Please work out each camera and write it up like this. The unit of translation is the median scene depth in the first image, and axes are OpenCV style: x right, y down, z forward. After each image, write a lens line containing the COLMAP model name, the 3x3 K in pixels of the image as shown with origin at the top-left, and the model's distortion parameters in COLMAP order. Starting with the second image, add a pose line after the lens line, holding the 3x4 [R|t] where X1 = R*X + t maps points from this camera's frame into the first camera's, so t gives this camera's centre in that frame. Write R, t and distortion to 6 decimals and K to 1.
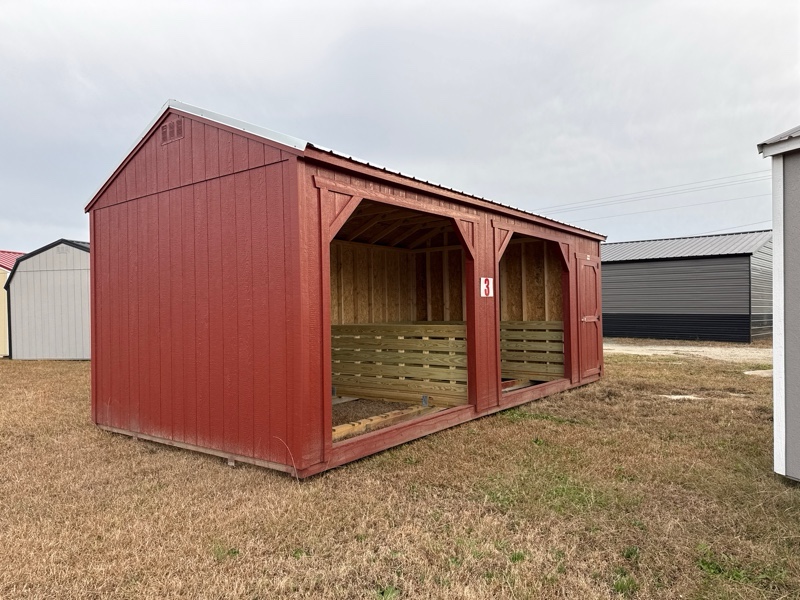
lens RADIAL K [[589.4, 0, 400.6], [0, 589.4, 299.6], [0, 0, 1]] dist [0.051080, -0.051909]
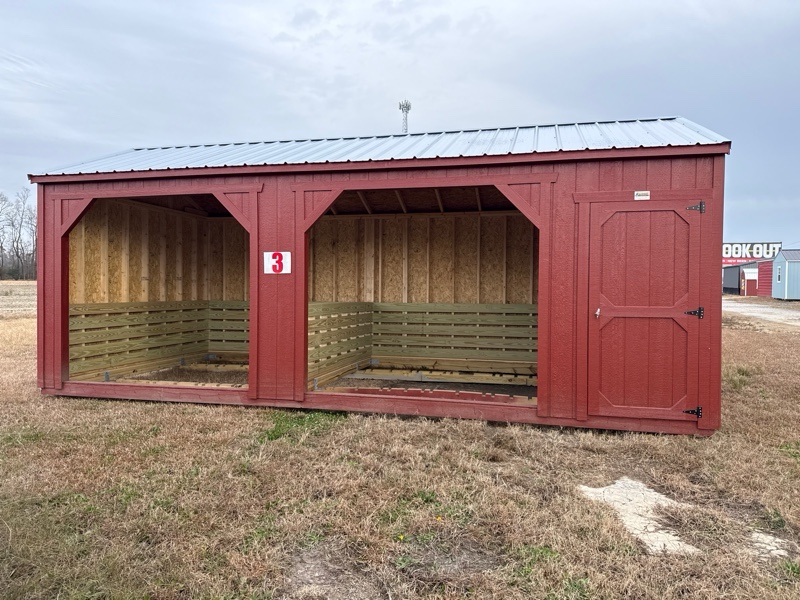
lens RADIAL K [[589.4, 0, 398.6], [0, 589.4, 300.8], [0, 0, 1]] dist [0.051080, -0.051909]
pose [[0.342322, 0.035594, -0.938908, 1.038686], [-0.001043, 0.999296, 0.037502, 0.002572], [0.939582, -0.011858, 0.342118, 0.870675]]
